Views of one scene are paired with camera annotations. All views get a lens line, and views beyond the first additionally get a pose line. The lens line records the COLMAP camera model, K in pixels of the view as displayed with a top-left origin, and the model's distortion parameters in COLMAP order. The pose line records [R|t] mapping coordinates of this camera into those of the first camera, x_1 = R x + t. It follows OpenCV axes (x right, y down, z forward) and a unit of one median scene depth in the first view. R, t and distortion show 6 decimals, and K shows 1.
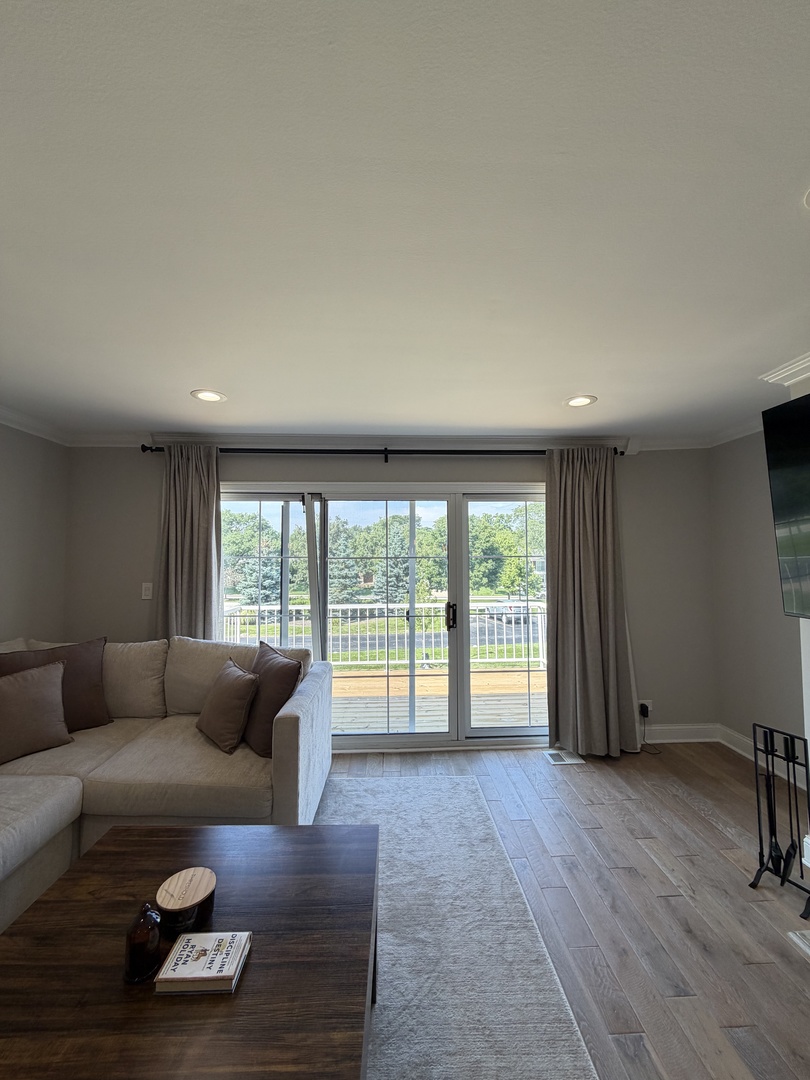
lens RADIAL K [[430.2, 0, 405.4], [0, 430.2, 539.1], [0, 0, 1]] dist [-0.000920, 0.000265]
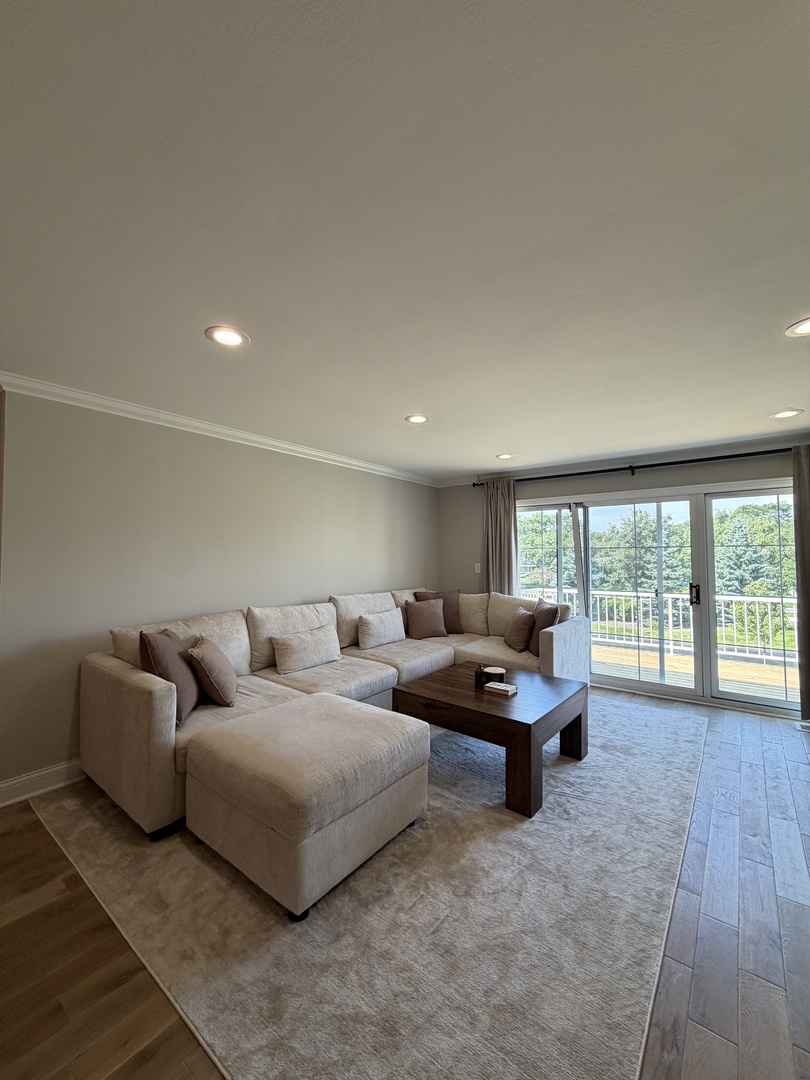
lens RADIAL K [[430.2, 0, 404.7], [0, 430.2, 536.2], [0, 0, 1]] dist [-0.000920, 0.000265]
pose [[0.761720, -0.026046, -0.647383, 0.309307], [0.021626, 0.999657, -0.014774, 0.015621], [0.647545, -0.002747, 0.762022, -0.526311]]
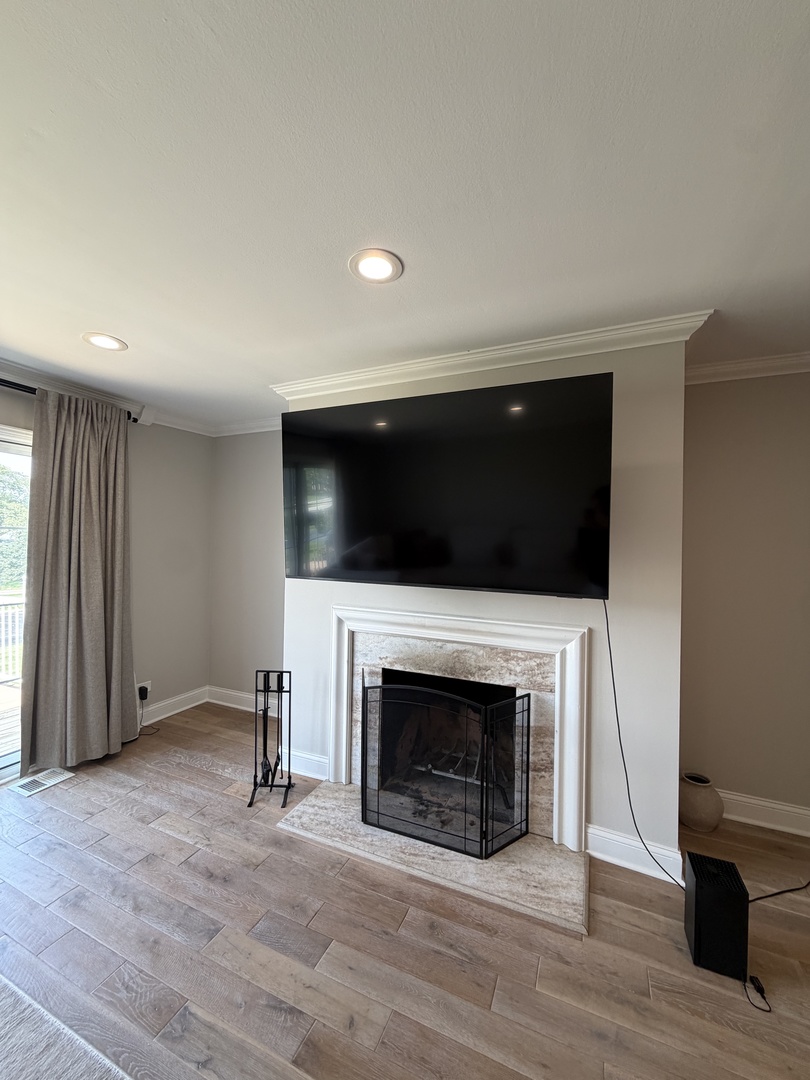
lens RADIAL K [[430.2, 0, 405.2], [0, 430.2, 538.1], [0, 0, 1]] dist [-0.000920, 0.000265]
pose [[0.445267, 0.026020, 0.895020, -0.062309], [-0.054214, 0.998527, -0.002058, 0.025779], [-0.893755, -0.047606, 0.446022, 0.072665]]
